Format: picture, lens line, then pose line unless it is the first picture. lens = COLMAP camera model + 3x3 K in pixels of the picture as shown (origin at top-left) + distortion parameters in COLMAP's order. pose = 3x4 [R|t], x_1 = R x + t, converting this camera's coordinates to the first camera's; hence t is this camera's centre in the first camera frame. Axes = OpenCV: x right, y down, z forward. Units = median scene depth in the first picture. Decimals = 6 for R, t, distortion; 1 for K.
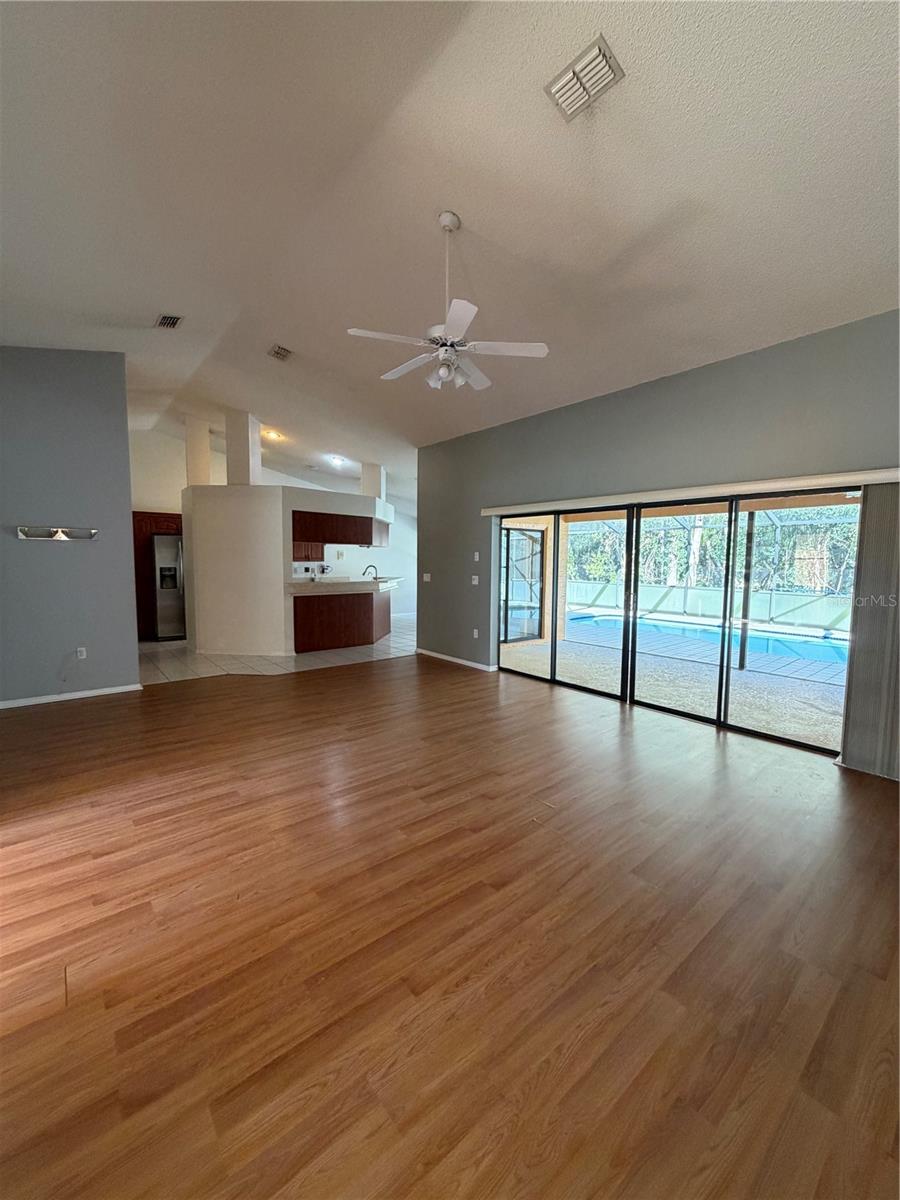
lens RADIAL K [[483.1, 0, 447.6], [0, 483.1, 597.4], [0, 0, 1]] dist [0.002726, 0.000233]
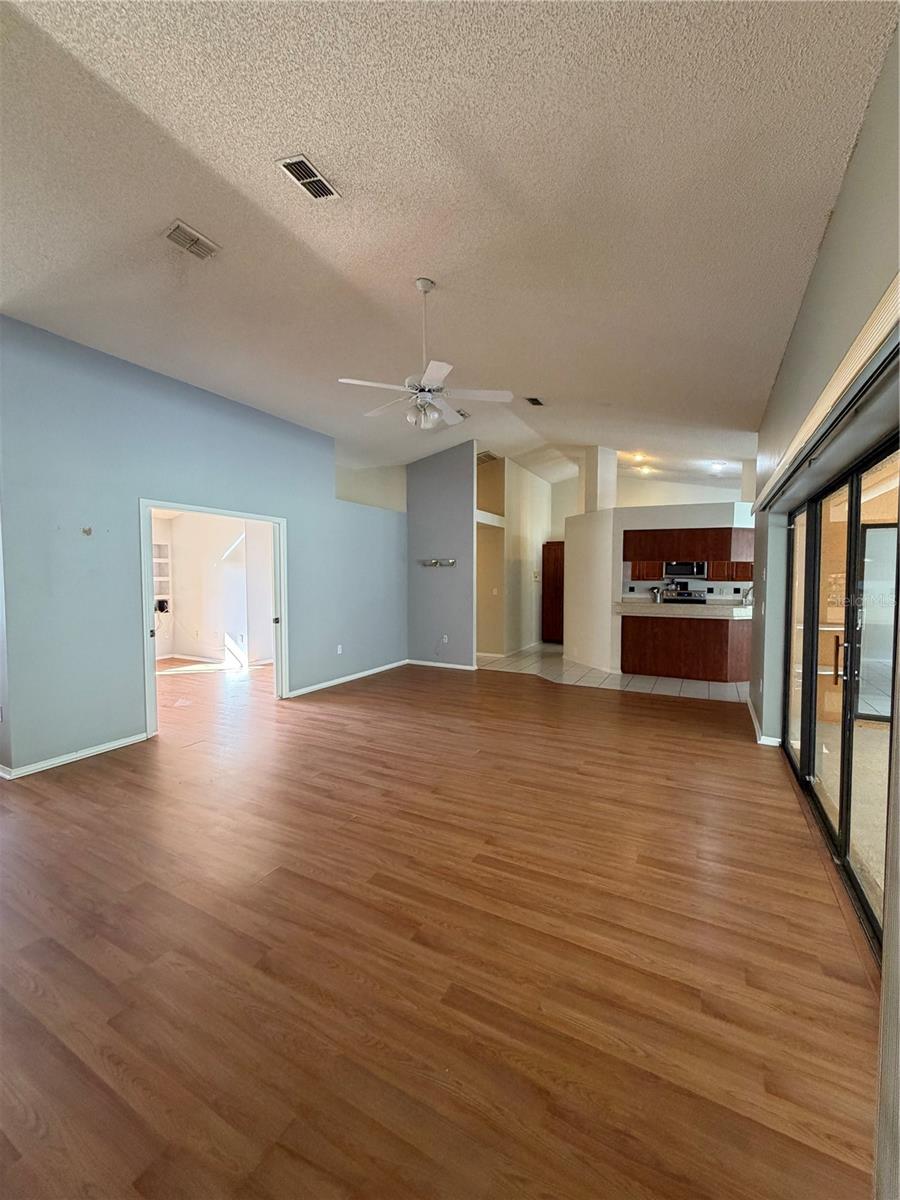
lens RADIAL K [[483.1, 0, 447.6], [0, 483.1, 598.5], [0, 0, 1]] dist [0.002726, 0.000233]
pose [[0.376363, 0.038763, -0.925661, 0.681847], [-0.074281, 0.997170, 0.011556, -0.031693], [0.923490, 0.064410, 0.378177, 0.409821]]
